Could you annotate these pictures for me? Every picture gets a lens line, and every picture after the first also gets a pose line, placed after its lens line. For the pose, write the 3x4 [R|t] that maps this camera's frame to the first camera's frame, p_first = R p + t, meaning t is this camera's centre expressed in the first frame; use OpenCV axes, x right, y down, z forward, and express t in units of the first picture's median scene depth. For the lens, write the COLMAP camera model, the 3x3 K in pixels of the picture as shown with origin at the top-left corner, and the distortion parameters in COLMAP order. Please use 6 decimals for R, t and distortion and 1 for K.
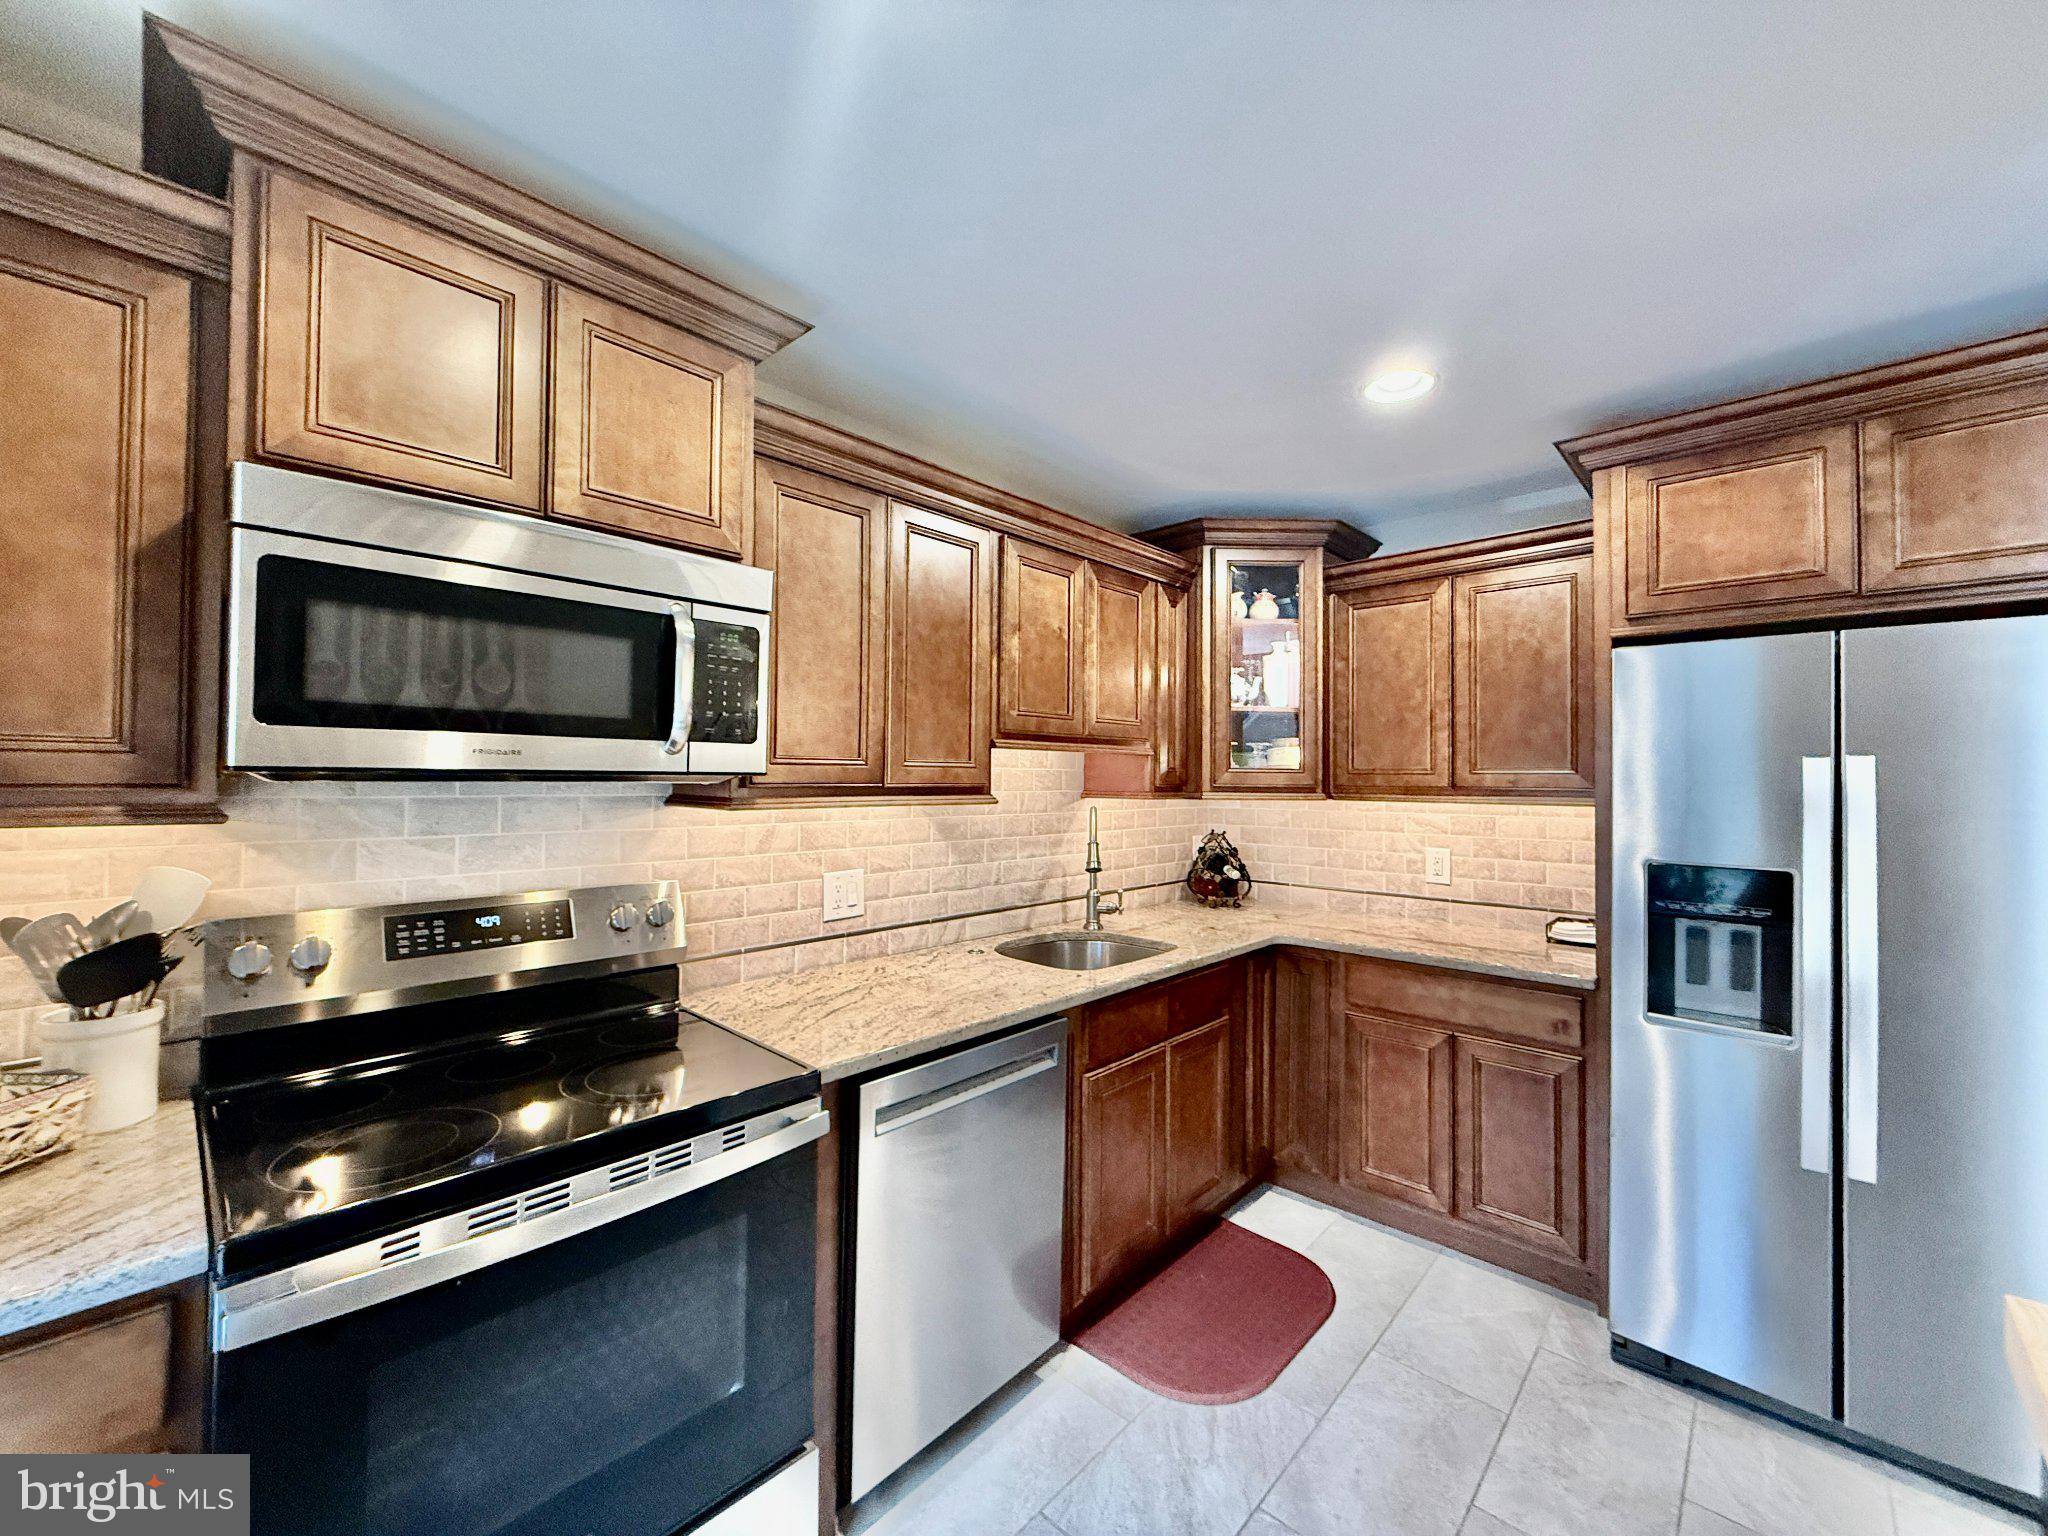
lens RADIAL K [[812.8, 0, 1020.9], [0, 812.8, 765.8], [0, 0, 1]] dist [-0.000537, 0.000493]
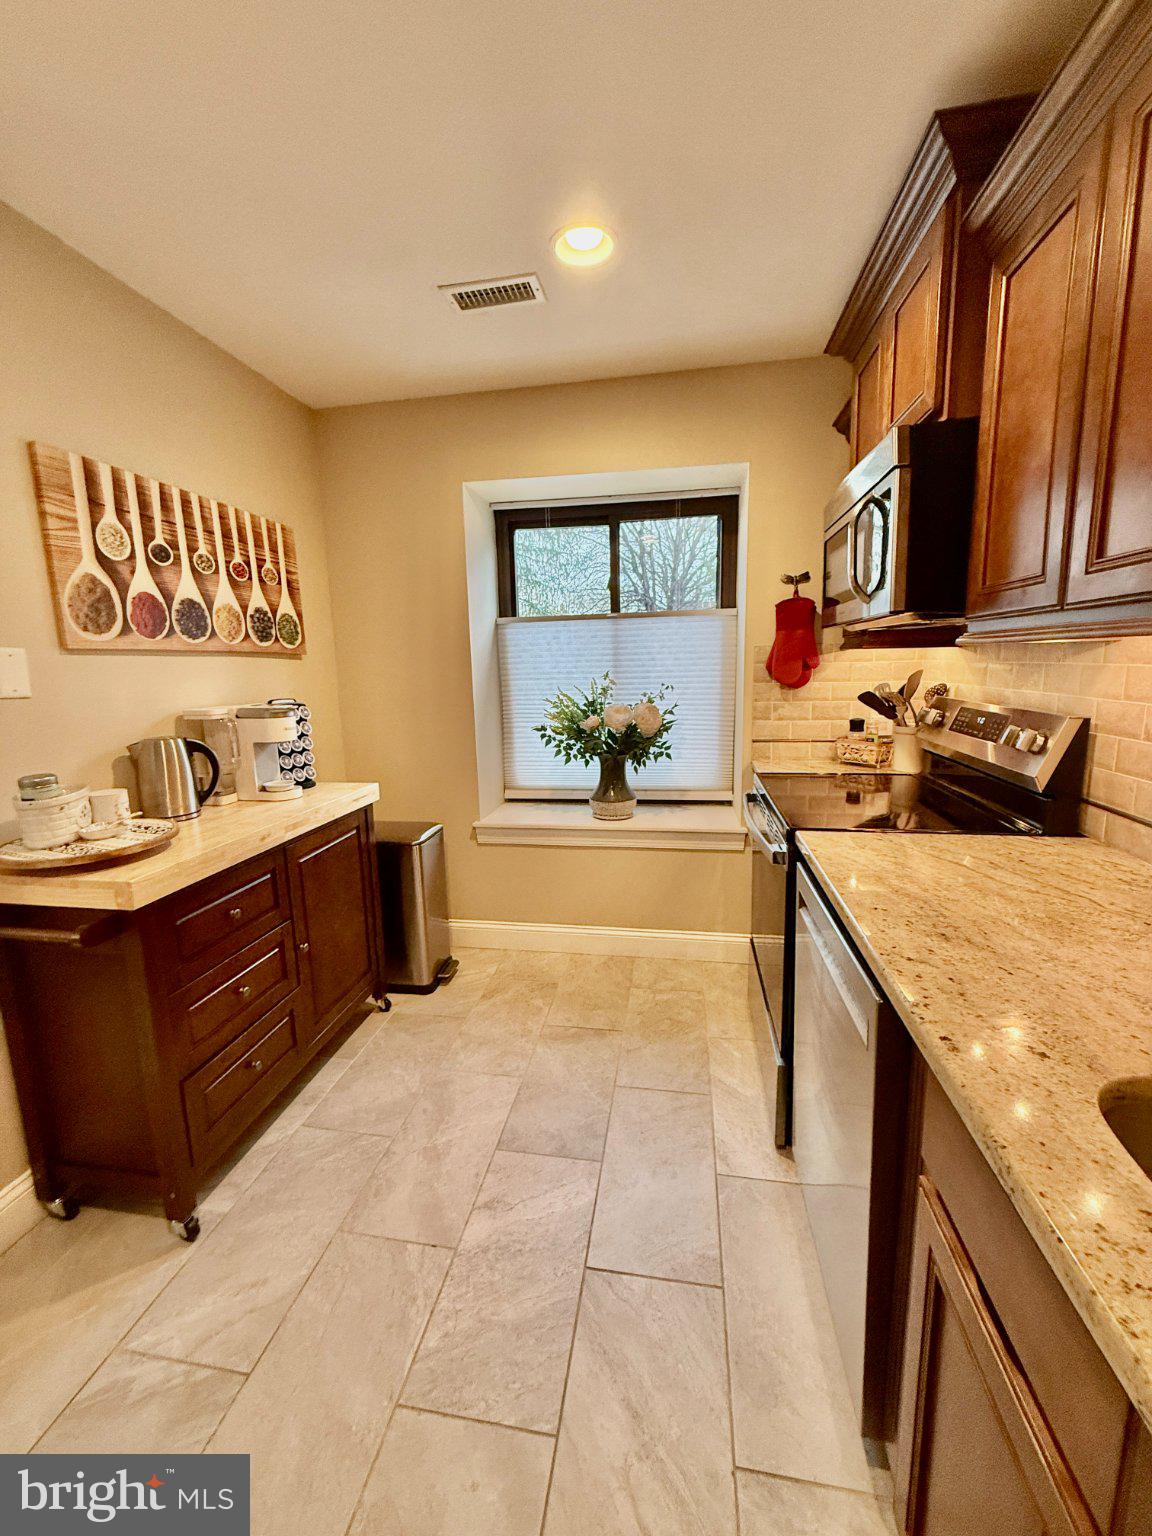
lens RADIAL K [[609.6, 0, 575.2], [0, 609.6, 763.7], [0, 0, 1]] dist [-0.000537, 0.000493]
pose [[-0.836305, 0.105870, -0.537945, 0.473169], [0.030046, 0.988554, 0.147843, 0.067063], [0.547440, 0.107479, -0.829914, 1.251123]]
